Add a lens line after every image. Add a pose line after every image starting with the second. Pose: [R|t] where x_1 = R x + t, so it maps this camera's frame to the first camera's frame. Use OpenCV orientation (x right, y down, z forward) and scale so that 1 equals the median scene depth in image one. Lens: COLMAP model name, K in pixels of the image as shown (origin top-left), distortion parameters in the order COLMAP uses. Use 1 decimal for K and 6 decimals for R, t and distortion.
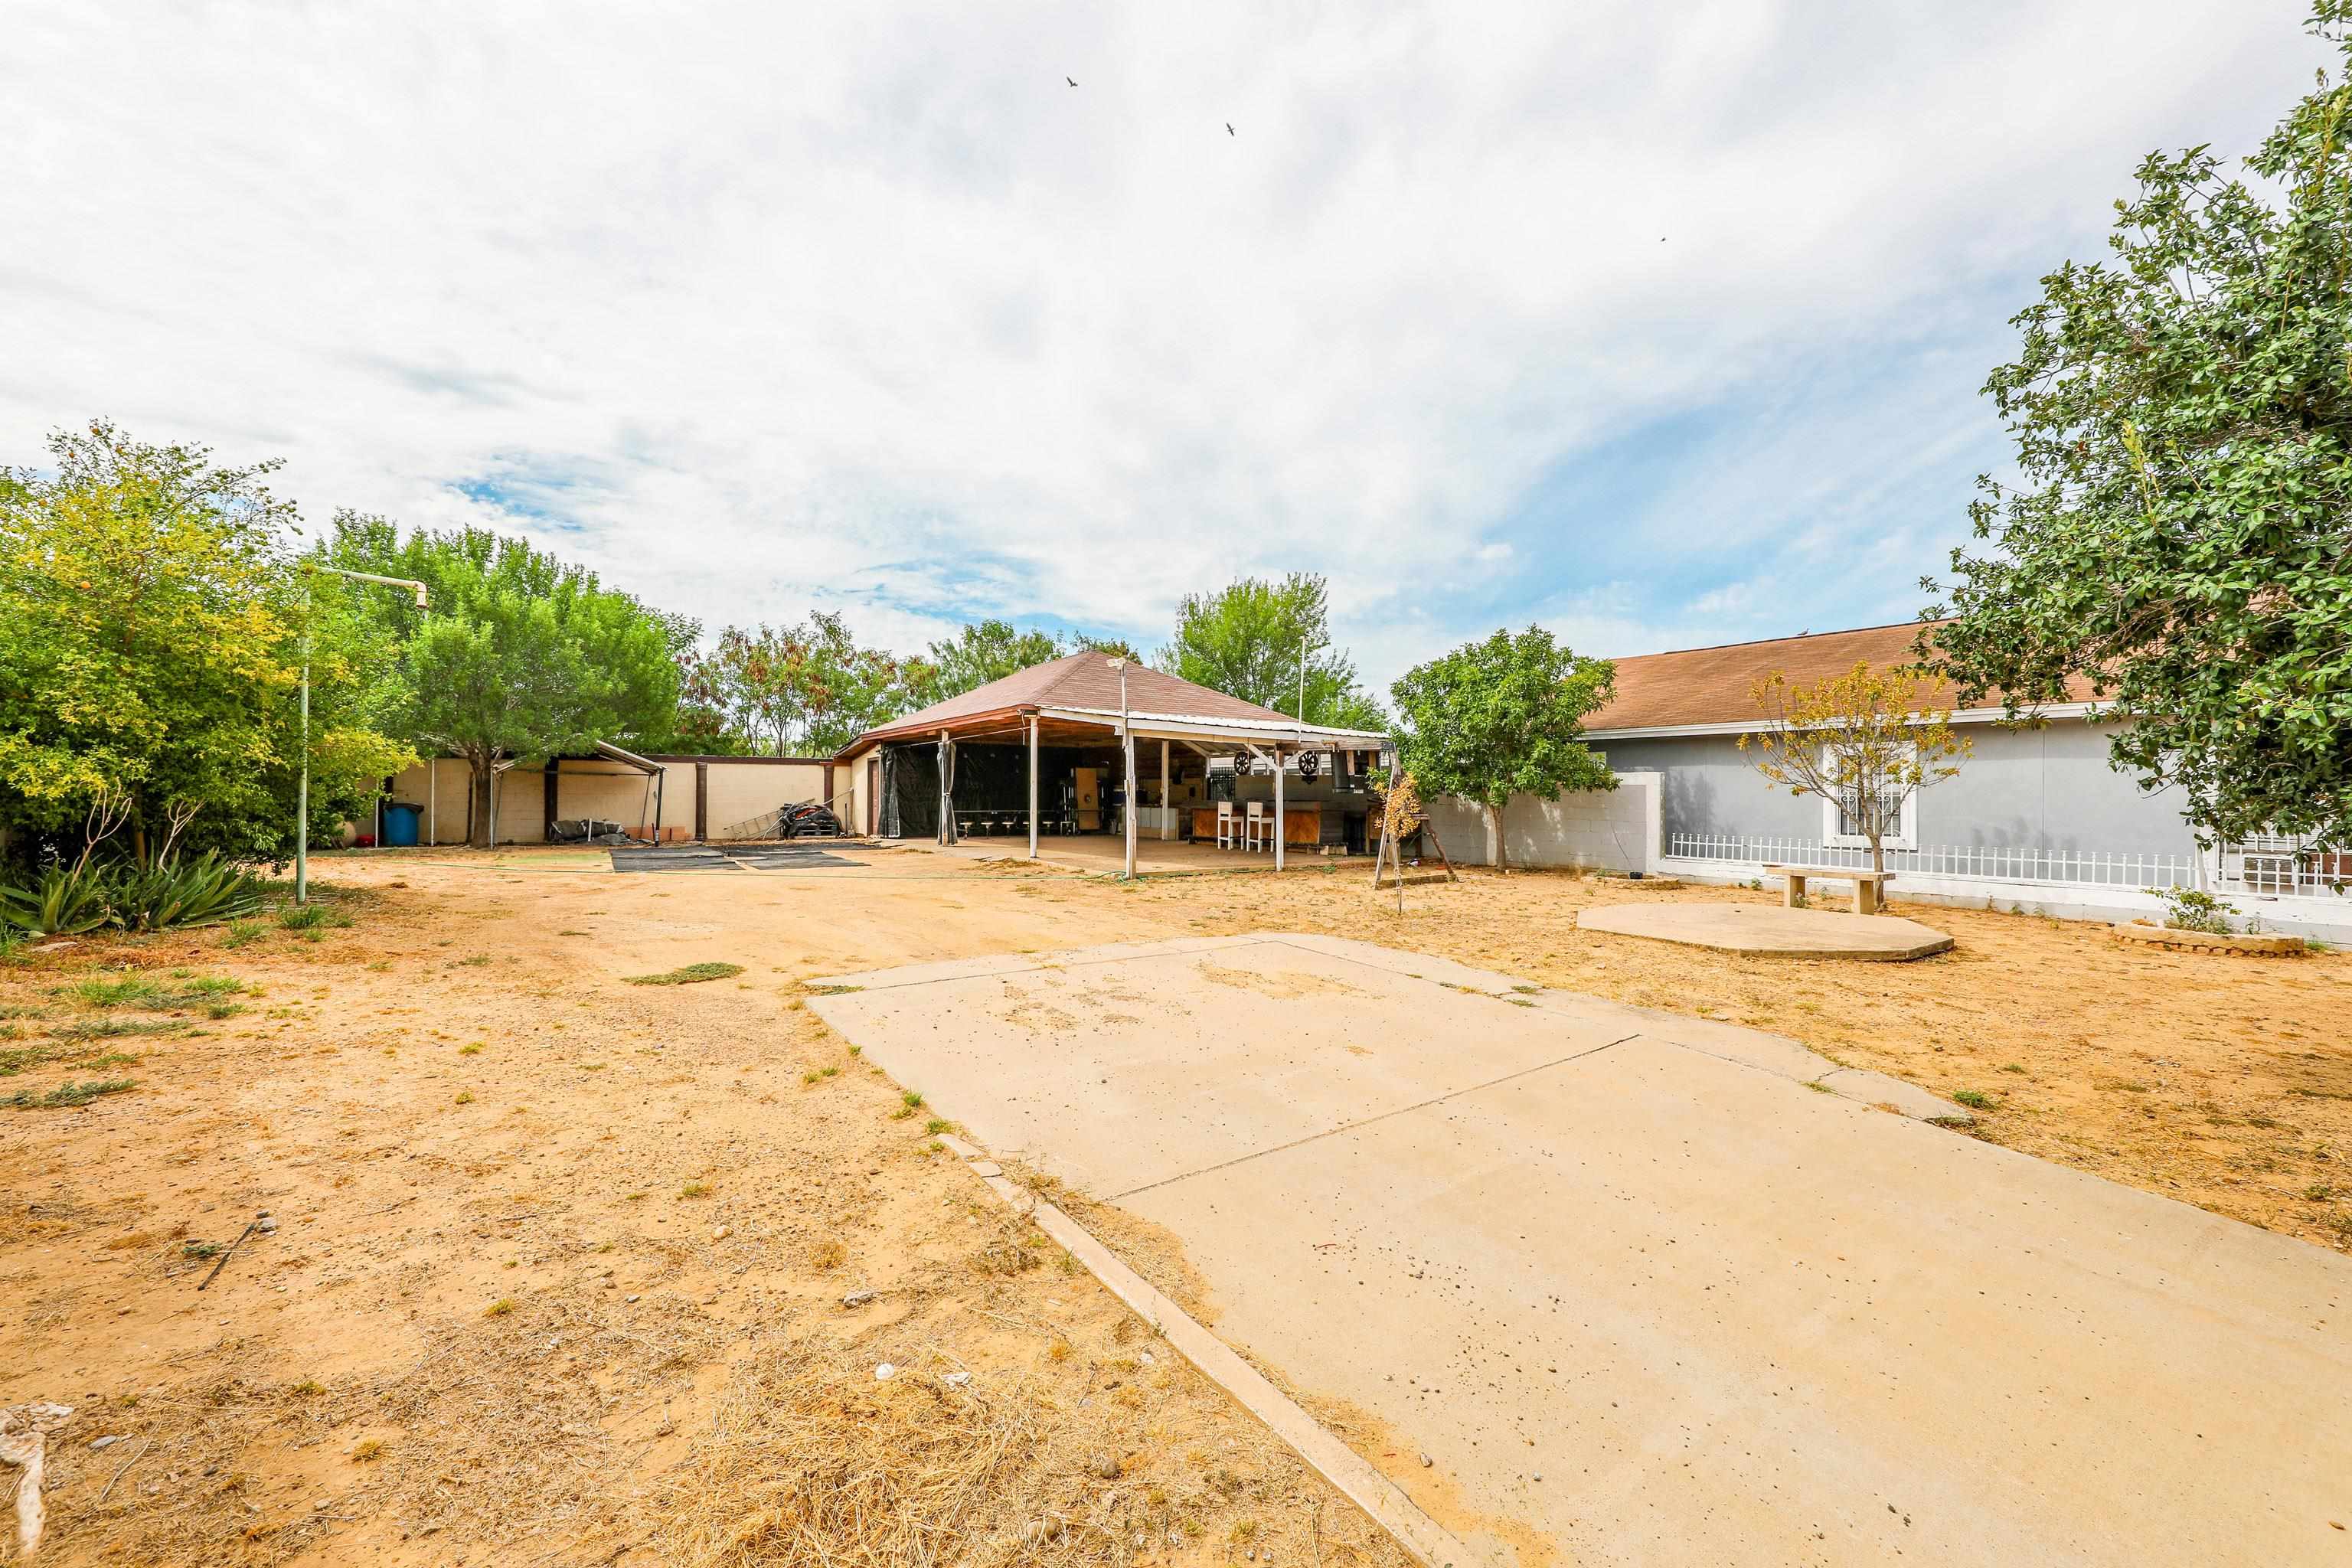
lens RADIAL K [[955.4, 0, 1176.0], [0, 955.4, 784.0], [0, 0, 1]] dist [0.001052, -0.000062]
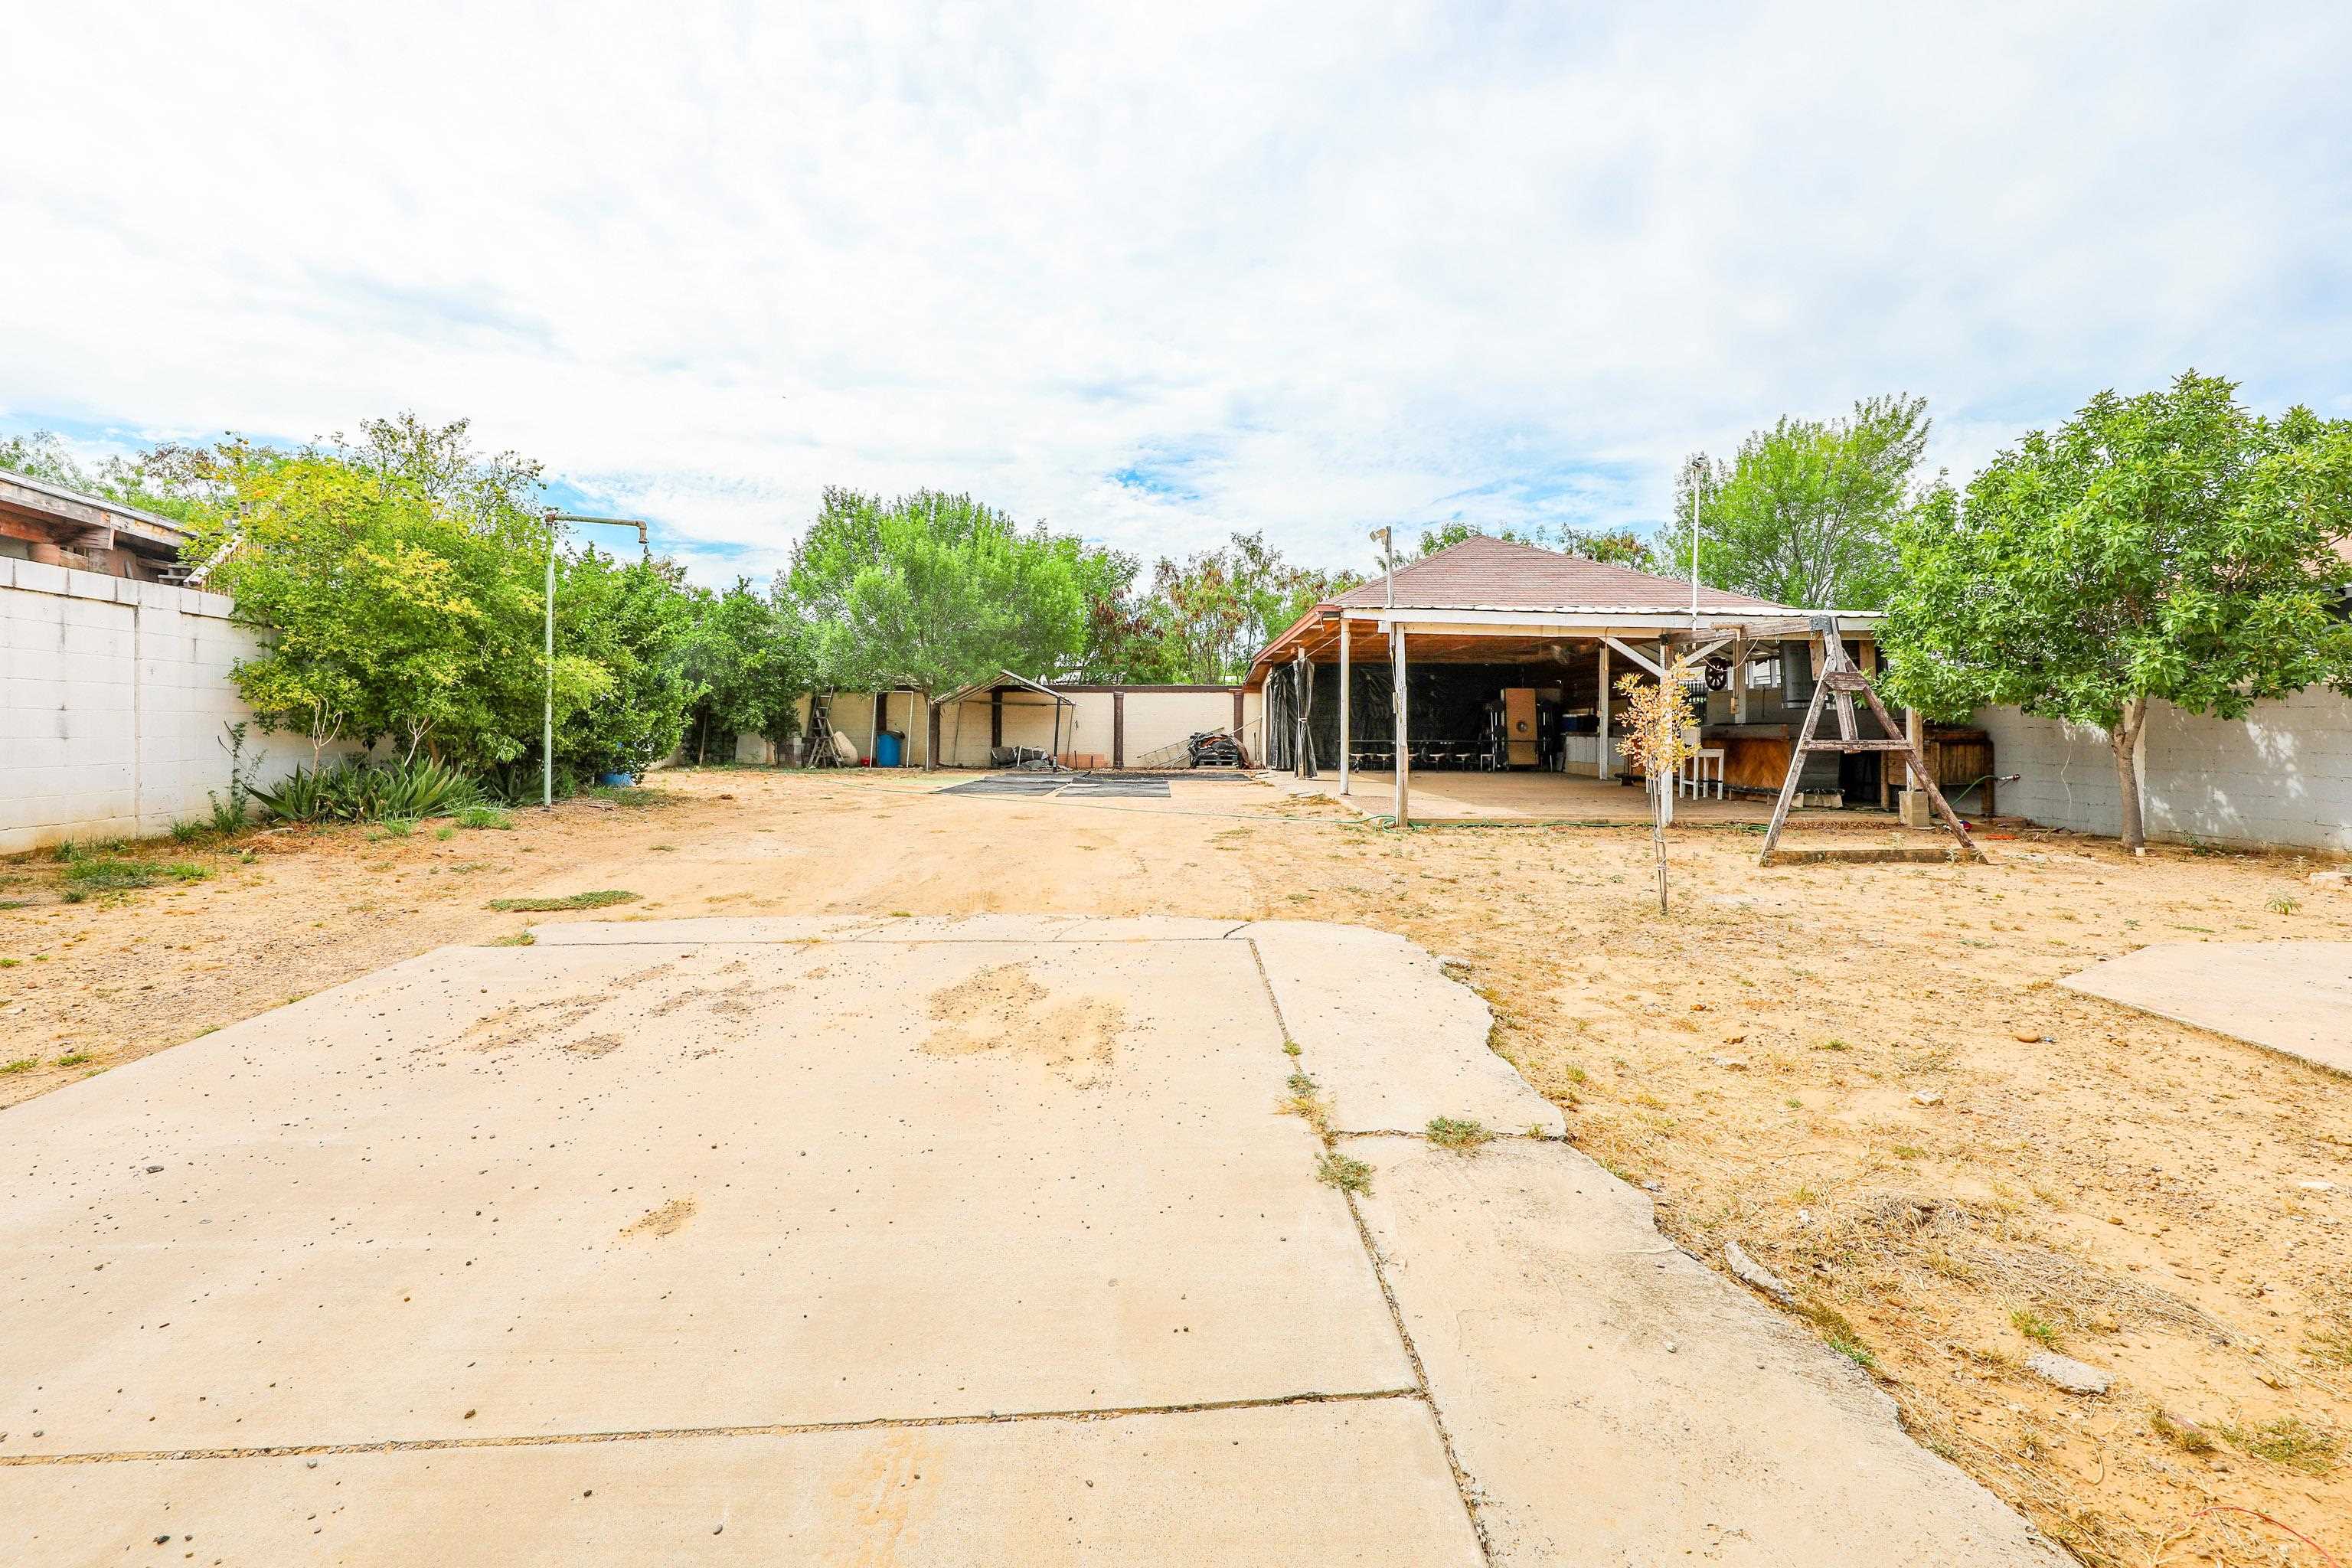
lens RADIAL K [[972.9, 0, 1184.0], [0, 972.9, 746.6], [0, 0, 1]] dist [0.002211, 0.000048]
pose [[0.824265, 0.006754, -0.566164, 0.137450], [0.008709, 0.999659, 0.024606, 0.009886], [0.566138, -0.025212, 0.823925, 0.161251]]
